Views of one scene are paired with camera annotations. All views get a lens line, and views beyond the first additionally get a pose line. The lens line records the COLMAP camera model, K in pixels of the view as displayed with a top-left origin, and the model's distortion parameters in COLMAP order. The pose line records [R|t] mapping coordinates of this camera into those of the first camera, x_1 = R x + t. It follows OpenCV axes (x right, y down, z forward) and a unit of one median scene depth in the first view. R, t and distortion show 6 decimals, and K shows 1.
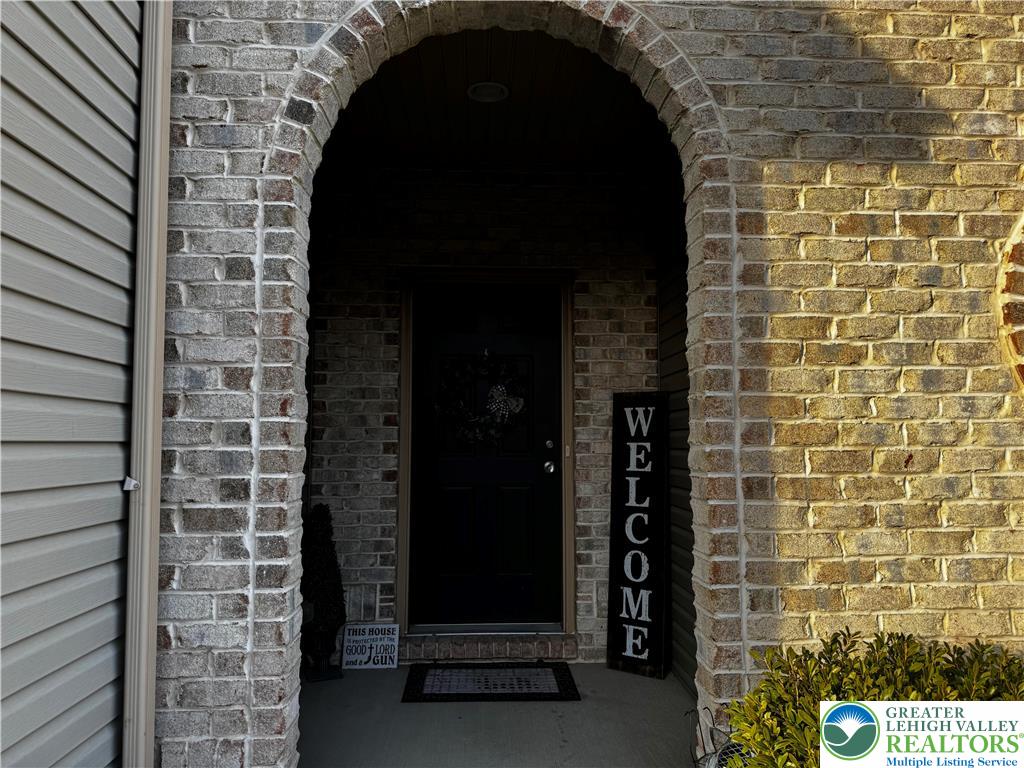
lens RADIAL K [[722.5, 0, 510.1], [0, 722.5, 389.0], [0, 0, 1]] dist [0.044224, -0.061522]
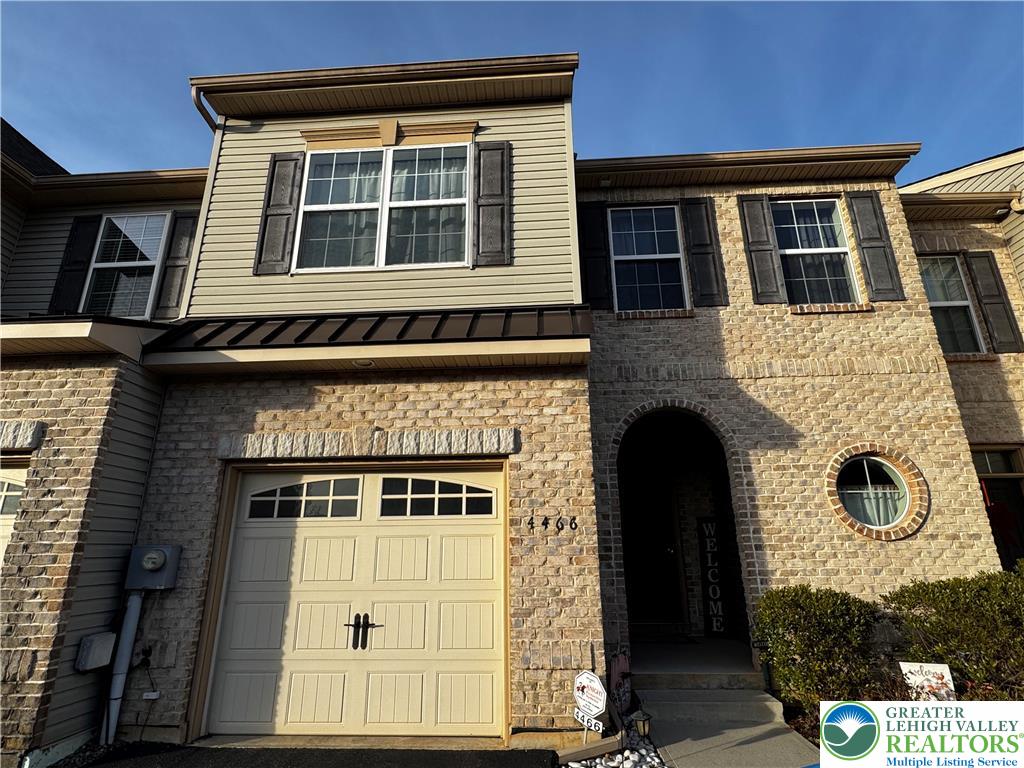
lens RADIAL K [[537.3, 0, 505.5], [0, 537.3, 380.7], [0, 0, 1]] dist [-0.016730, 0.008555]
pose [[0.993522, -0.041002, -0.105988, -0.536682], [0.014847, 0.971483, -0.236642, -0.046849], [0.112669, 0.233536, 0.965799, -1.721555]]
